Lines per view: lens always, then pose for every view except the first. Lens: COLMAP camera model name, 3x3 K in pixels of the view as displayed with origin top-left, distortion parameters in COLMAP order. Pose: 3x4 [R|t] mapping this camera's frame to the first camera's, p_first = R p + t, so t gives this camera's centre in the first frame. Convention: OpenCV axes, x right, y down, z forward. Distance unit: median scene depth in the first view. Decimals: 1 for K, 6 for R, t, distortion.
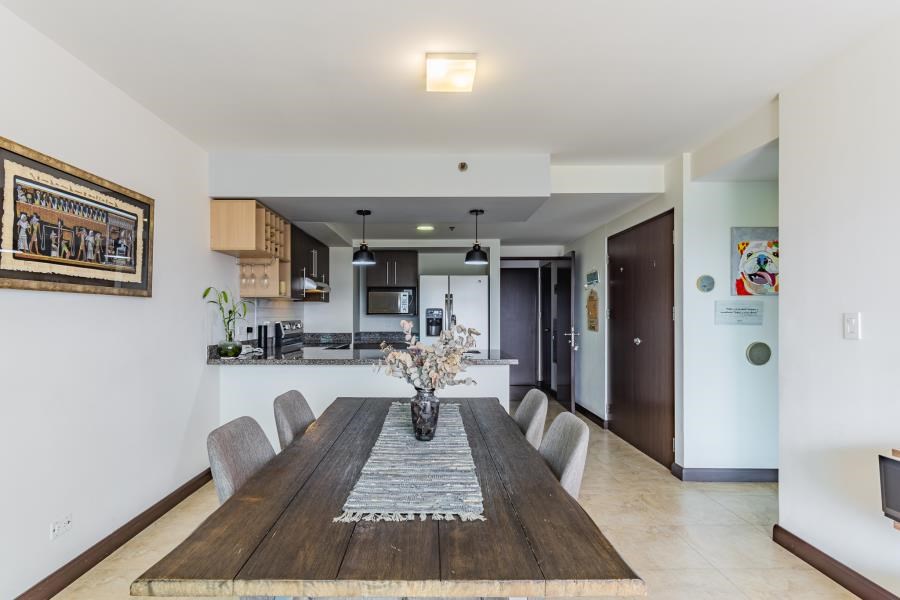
lens RADIAL K [[492.5, 0, 428.3], [0, 492.5, 314.5], [0, 0, 1]] dist [0.005394, 0.001049]
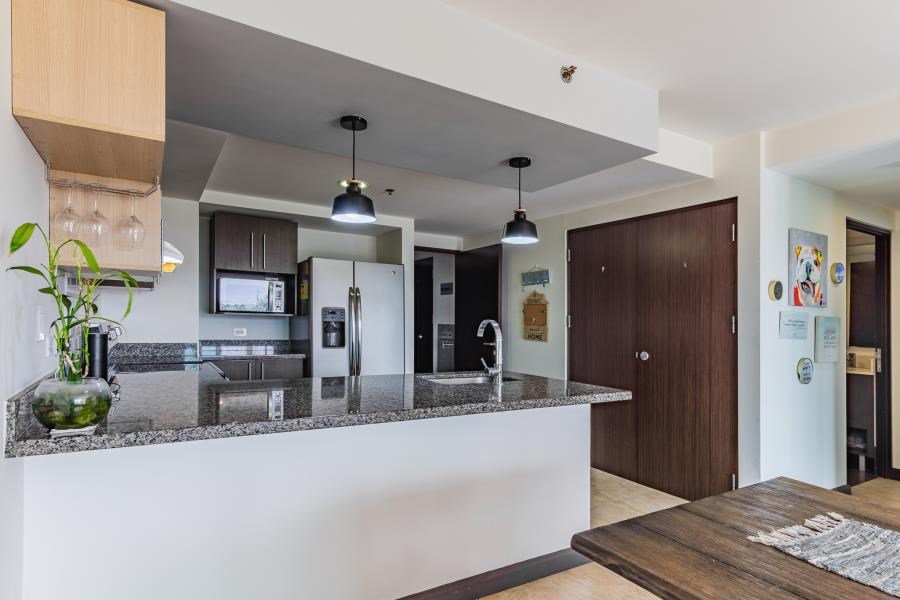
lens RADIAL K [[494.5, 0, 440.6], [0, 494.5, 325.4], [0, 0, 1]] dist [0.000573, 0.000495]
pose [[0.857058, 0.015099, 0.514999, -0.366695], [-0.025098, 0.999607, 0.012461, 0.001179], [-0.514608, -0.023605, 0.857100, 0.561666]]
